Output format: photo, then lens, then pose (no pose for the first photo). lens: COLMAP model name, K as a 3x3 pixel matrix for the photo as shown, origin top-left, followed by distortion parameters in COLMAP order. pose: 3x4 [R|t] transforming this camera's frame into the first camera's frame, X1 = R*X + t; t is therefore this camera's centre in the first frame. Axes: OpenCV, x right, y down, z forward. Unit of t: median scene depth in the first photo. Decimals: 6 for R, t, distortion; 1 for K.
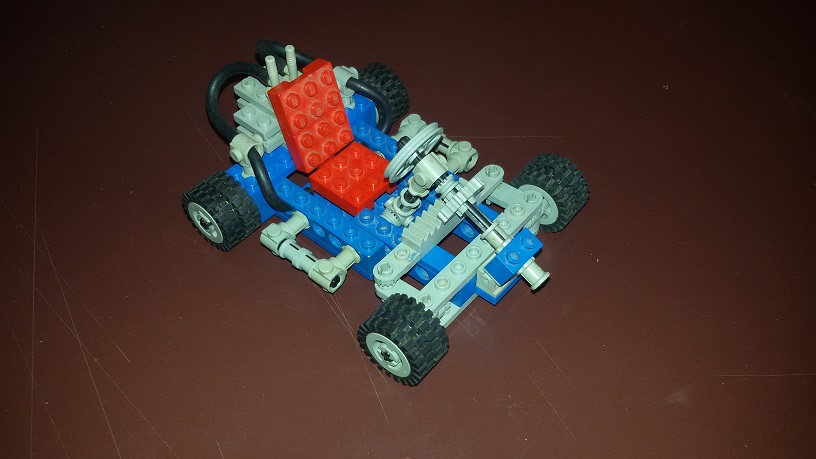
lens RADIAL K [[743.6, 0, 408.0], [0, 743.6, 229.5], [0, 0, 1]] dist [-0.001441, -0.000505]
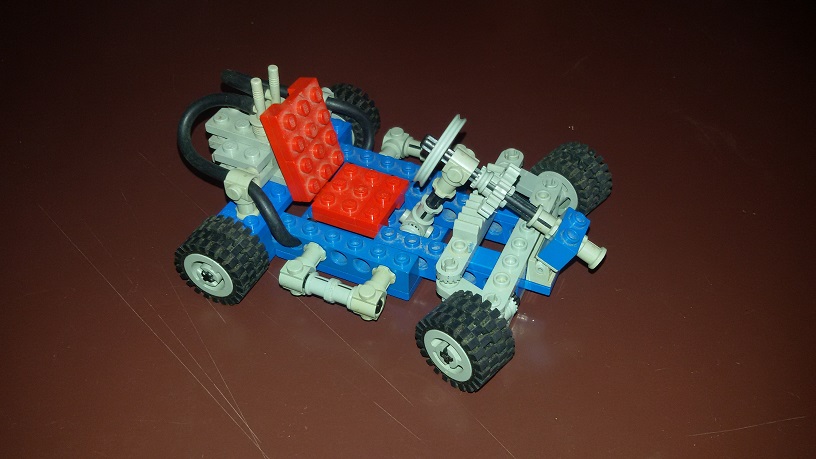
lens RADIAL K [[743.6, 0, 408.0], [0, 743.6, 229.5], [0, 0, 1]] dist [-0.001441, -0.000505]
pose [[0.959511, -0.176408, 0.219588, -0.233266], [0.195182, 0.978491, -0.066783, 0.043546], [-0.203083, 0.106939, 0.973304, 0.095643]]
